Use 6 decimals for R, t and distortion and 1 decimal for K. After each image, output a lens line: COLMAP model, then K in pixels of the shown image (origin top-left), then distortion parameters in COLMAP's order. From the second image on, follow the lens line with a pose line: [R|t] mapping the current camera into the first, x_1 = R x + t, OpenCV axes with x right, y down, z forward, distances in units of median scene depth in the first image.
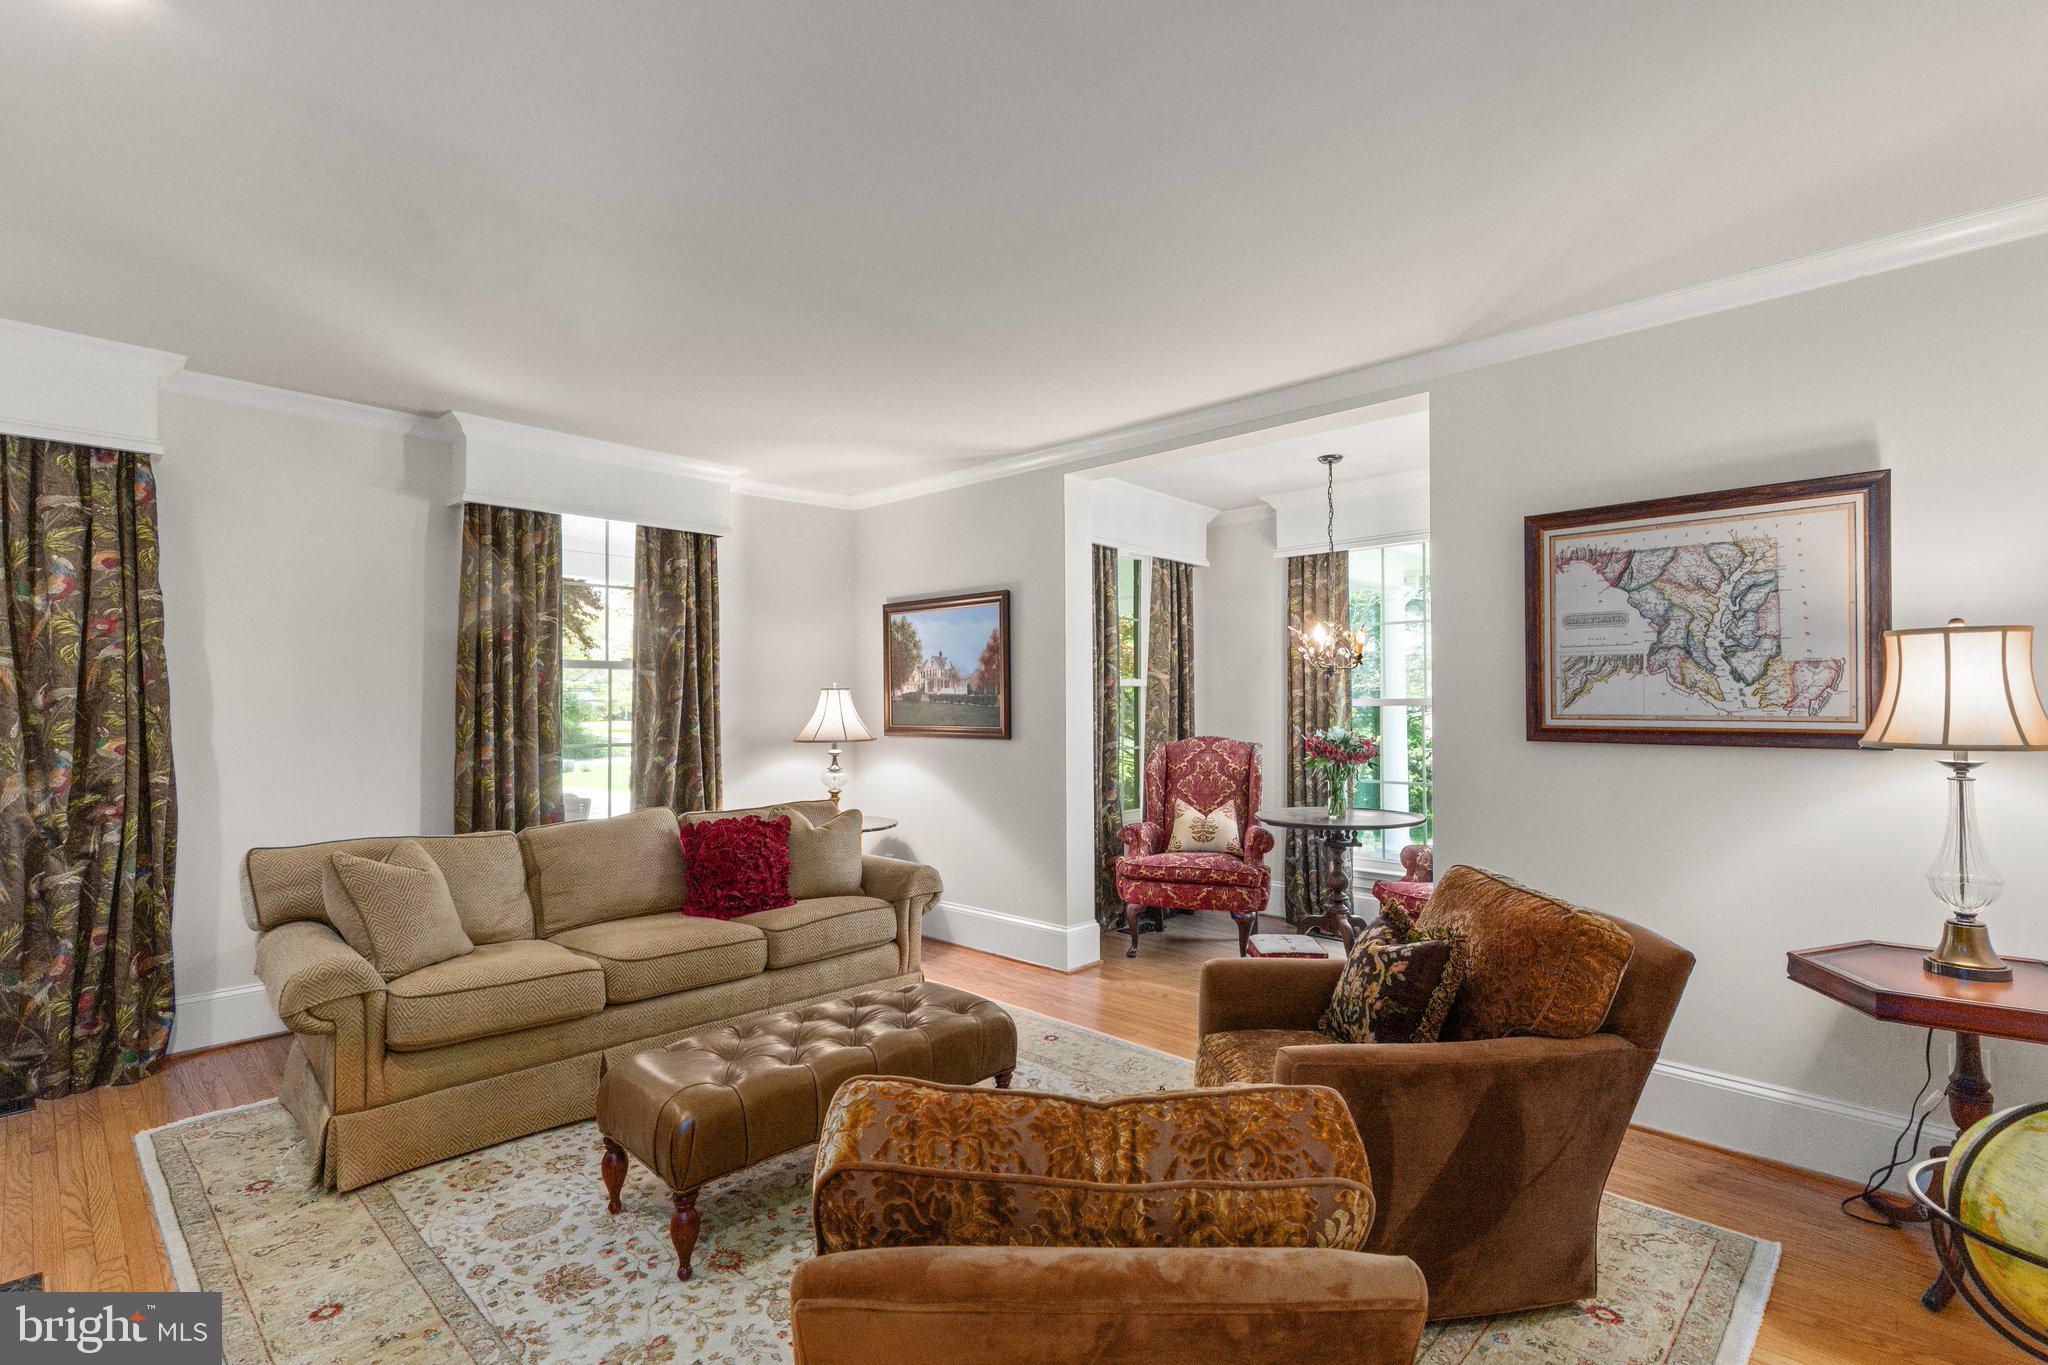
lens RADIAL K [[934.7, 0, 1016.6], [0, 934.7, 693.5], [0, 0, 1]] dist [0.004696, 0.000093]
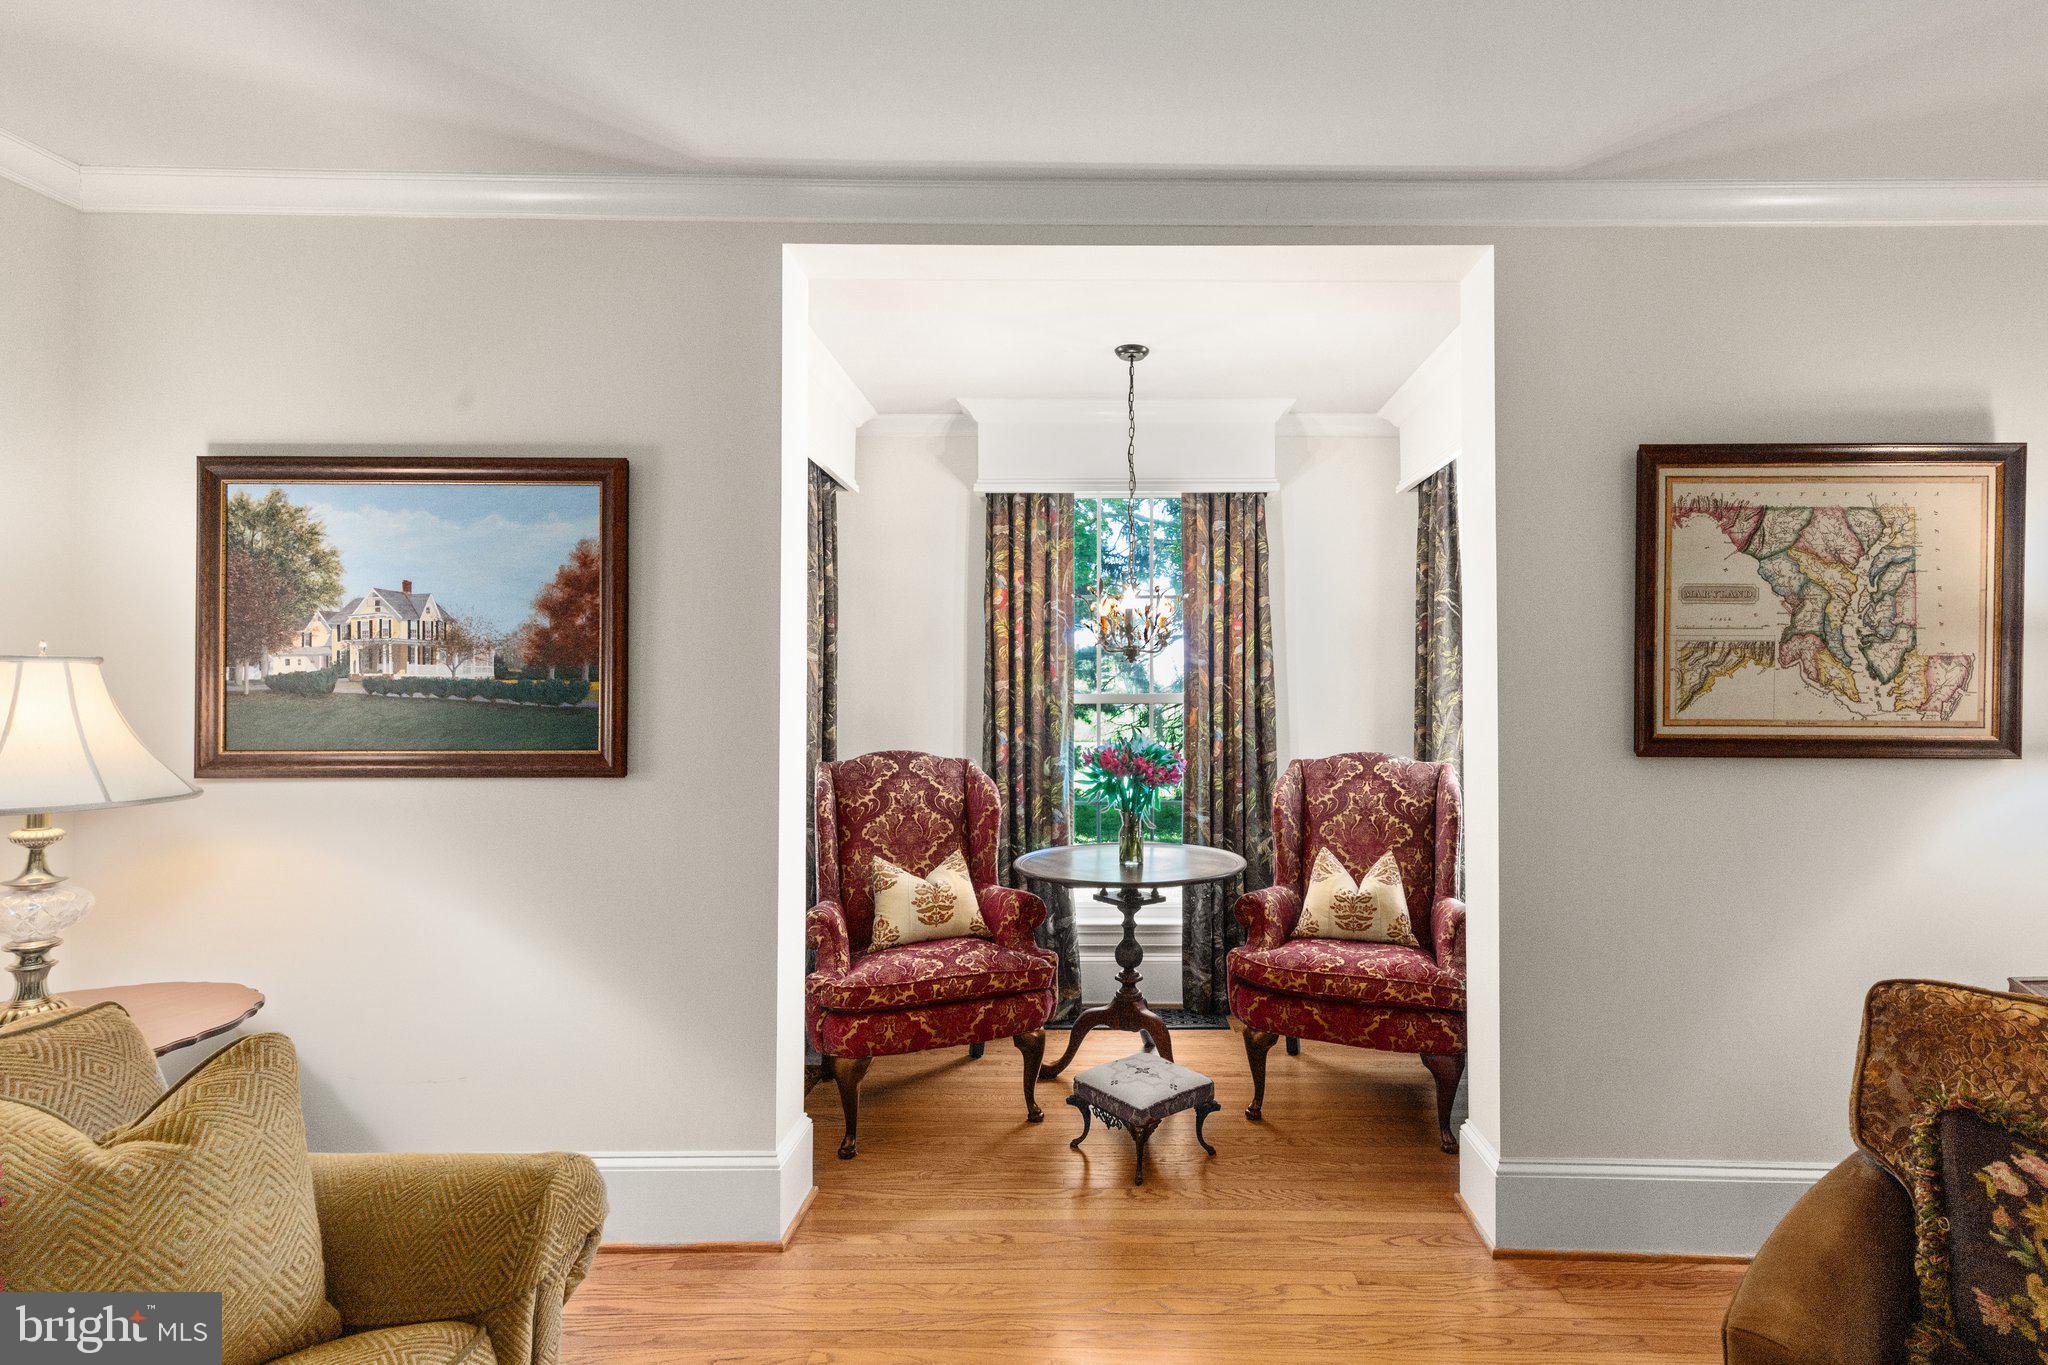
lens RADIAL K [[934.7, 0, 1063.9], [0, 934.7, 678.8], [0, 0, 1]] dist [0.004696, 0.000093]
pose [[0.721149, 0.016493, 0.692584, -0.290132], [-0.011425, 0.999864, -0.011915, 0.004748], [-0.692686, 0.000680, 0.721239, 0.844141]]
